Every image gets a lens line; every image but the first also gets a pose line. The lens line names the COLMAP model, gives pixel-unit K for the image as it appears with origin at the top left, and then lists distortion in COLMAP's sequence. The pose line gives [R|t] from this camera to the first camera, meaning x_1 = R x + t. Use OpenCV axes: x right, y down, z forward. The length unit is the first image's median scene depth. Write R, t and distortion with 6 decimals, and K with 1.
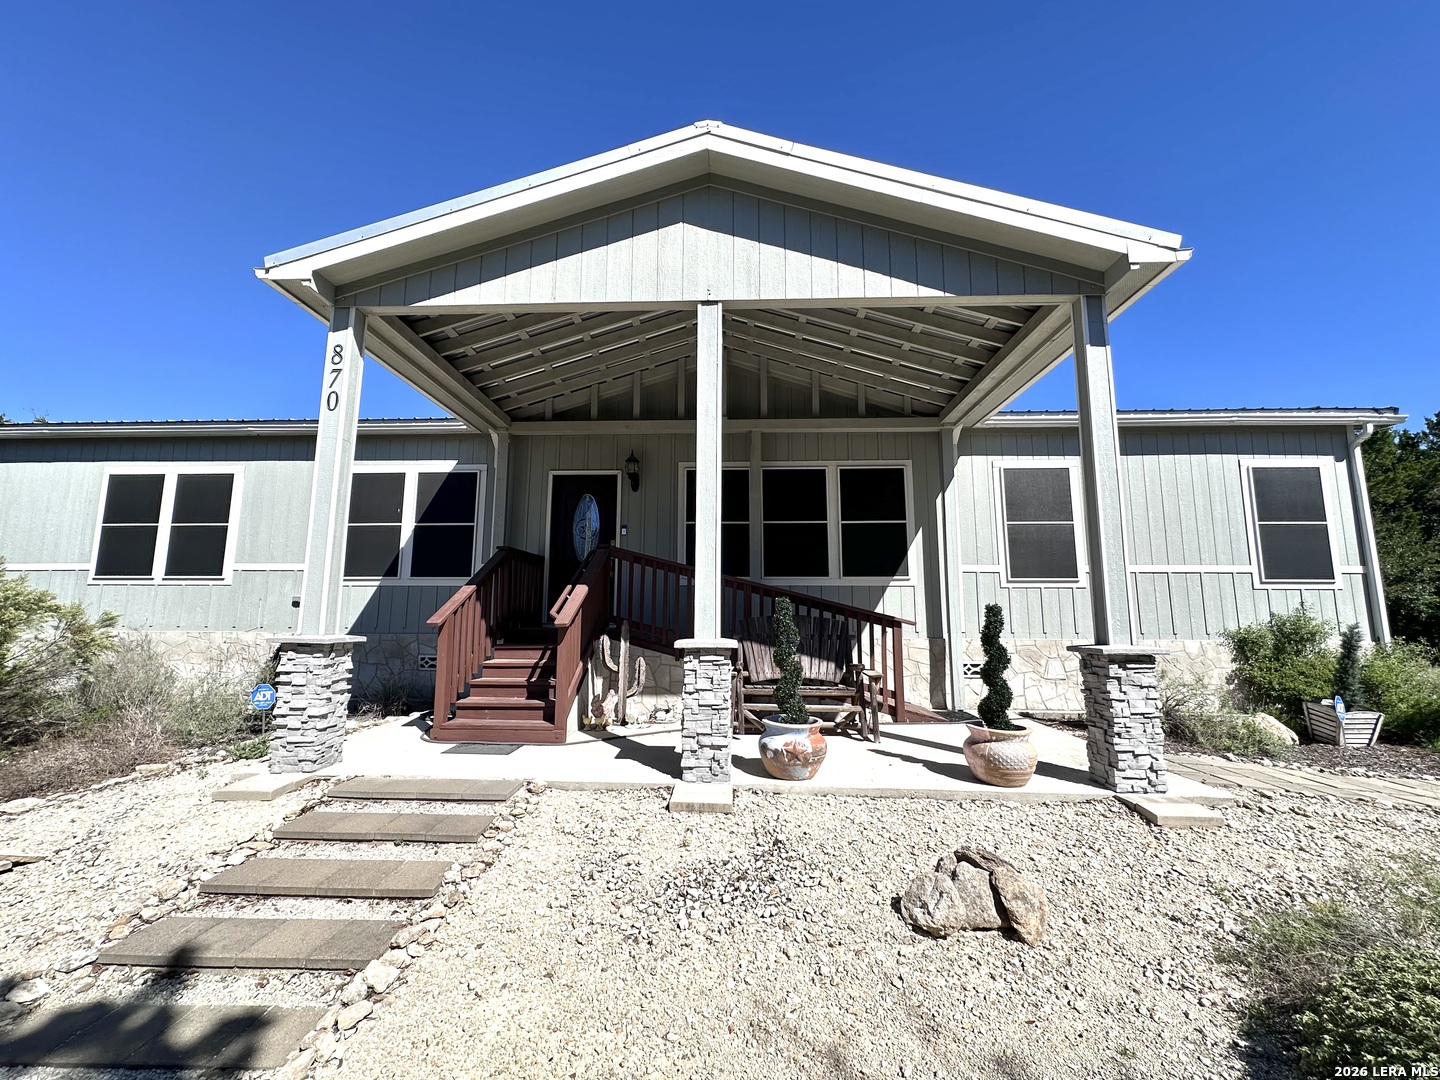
lens RADIAL K [[580.7, 0, 716.9], [0, 580.7, 539.5], [0, 0, 1]] dist [0.002692, 0.000111]
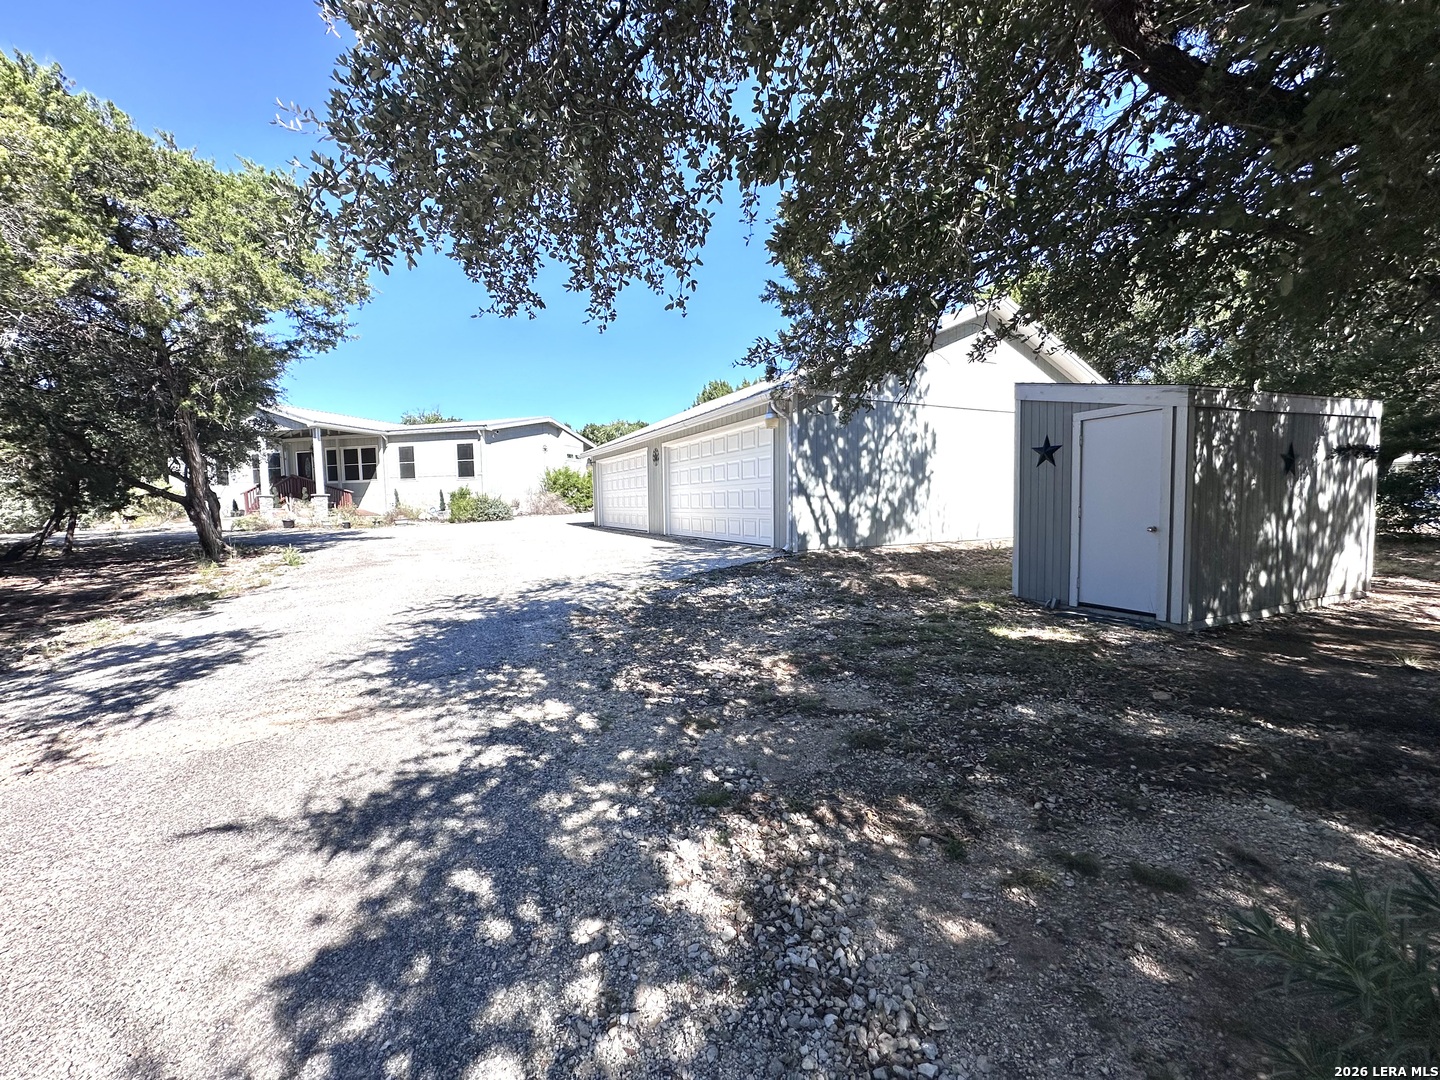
lens RADIAL K [[580.7, 0, 717.2], [0, 580.7, 540.3], [0, 0, 1]] dist [0.002692, 0.000111]
pose [[0.971143, -0.007690, -0.238376, 3.132834], [0.054648, 0.980064, 0.191020, -0.133715], [0.232155, -0.198534, 0.952202, -1.932606]]
